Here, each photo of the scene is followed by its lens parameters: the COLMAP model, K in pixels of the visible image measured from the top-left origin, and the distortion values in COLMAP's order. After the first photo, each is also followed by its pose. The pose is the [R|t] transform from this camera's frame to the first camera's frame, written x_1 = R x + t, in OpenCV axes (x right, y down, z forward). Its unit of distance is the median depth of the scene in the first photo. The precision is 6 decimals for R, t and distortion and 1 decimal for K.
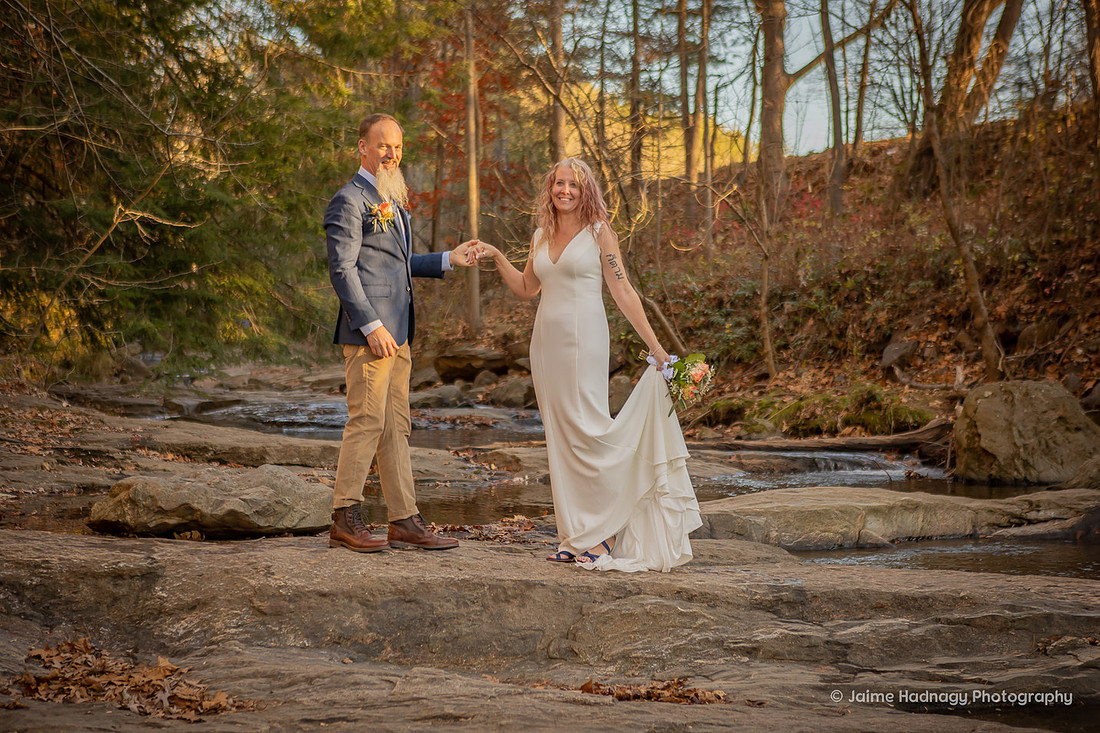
lens RADIAL K [[1801.0, 0, 556.4], [0, 1801.0, 364.5], [0, 0, 1]] dist [0.075957, 0.000000]
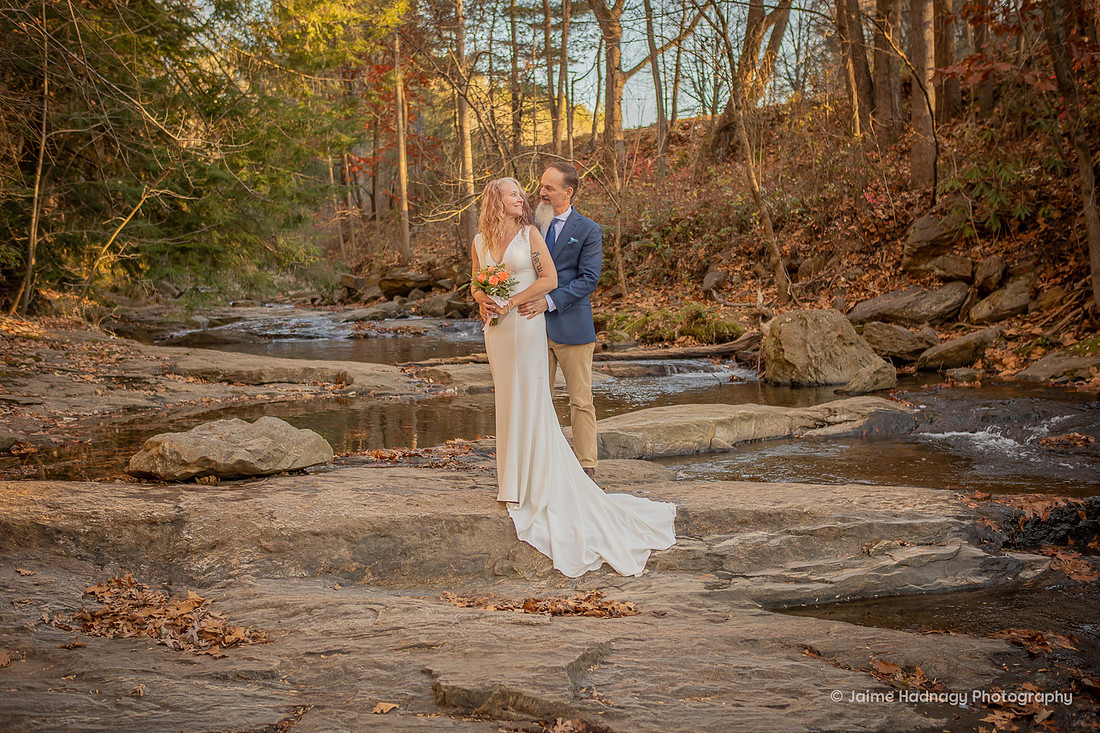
lens RADIAL K [[1244.2, 0, 555.5], [0, 1244.2, 363.6], [0, 0, 1]] dist [-0.040077, 0.000000]
pose [[0.996846, -0.029165, 0.073801, -0.008199], [0.023475, 0.996768, 0.076825, -0.020676], [-0.075803, -0.074850, 0.994310, 0.047205]]
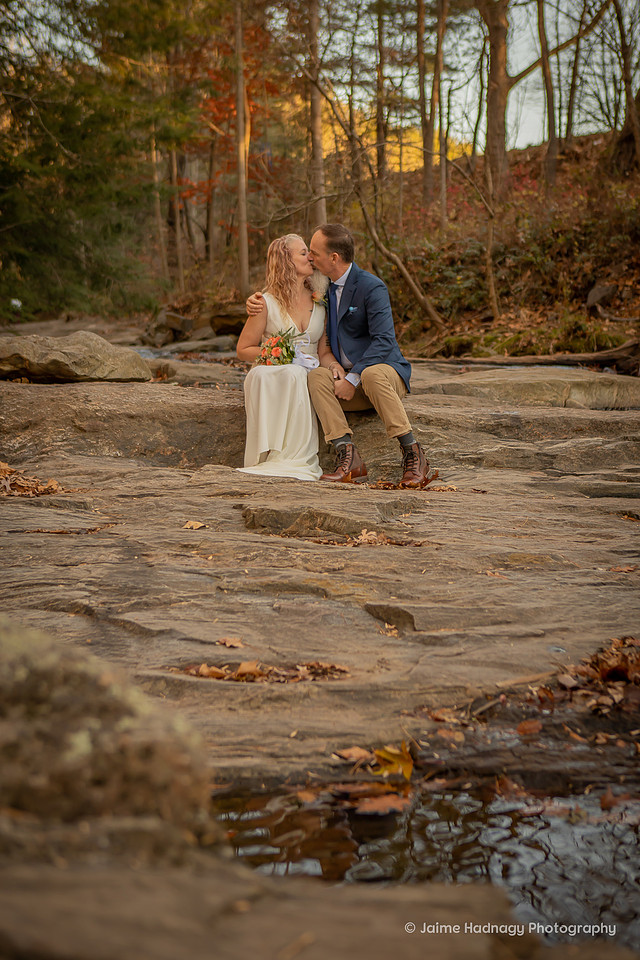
lens RADIAL K [[1537.9, 0, 353.0], [0, 1537.9, 428.6], [0, 0, 1]] dist [0.015297, 0.000000]
pose [[0.999656, -0.002235, 0.026150, -0.001910], [0.000802, 0.998504, 0.054682, 0.029170], [-0.026233, -0.054642, 0.998161, -0.020764]]
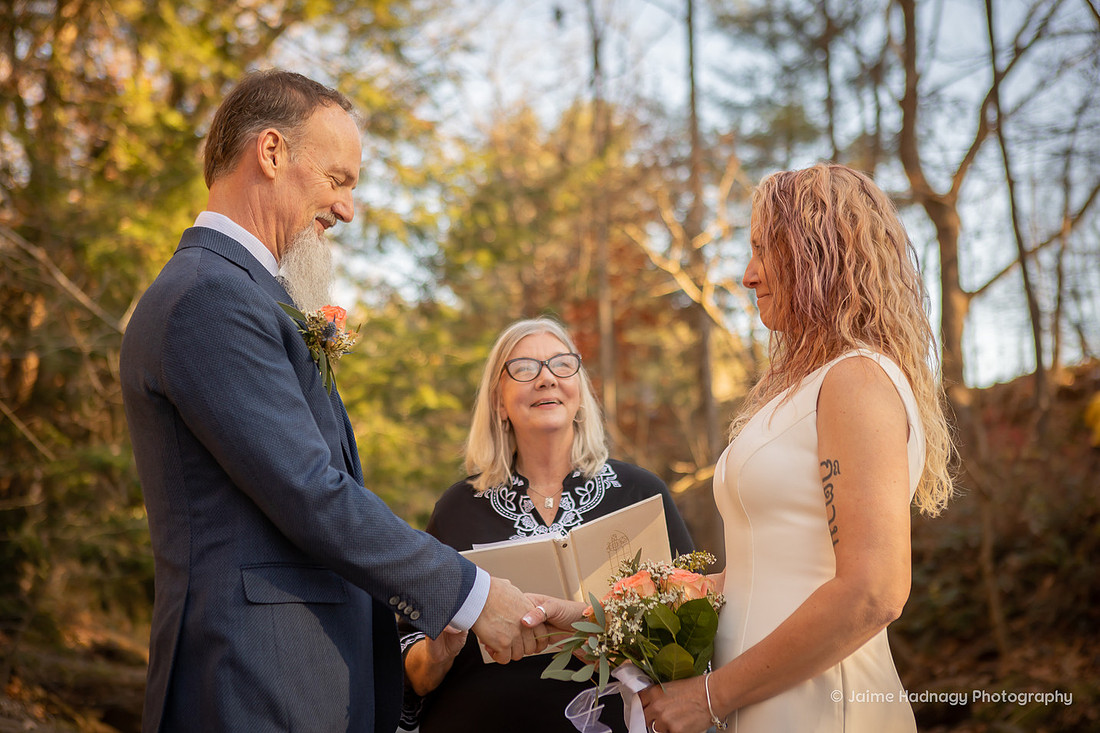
lens RADIAL K [[1801.0, 0, 543.6], [0, 1801.0, 400.1], [0, 0, 1]] dist [0.075957, 0.000000]
pose [[0.995673, -0.029305, -0.088188, -0.001140], [0.018555, 0.992560, -0.120336, -0.014407], [0.091058, 0.118179, 0.988808, 0.274942]]
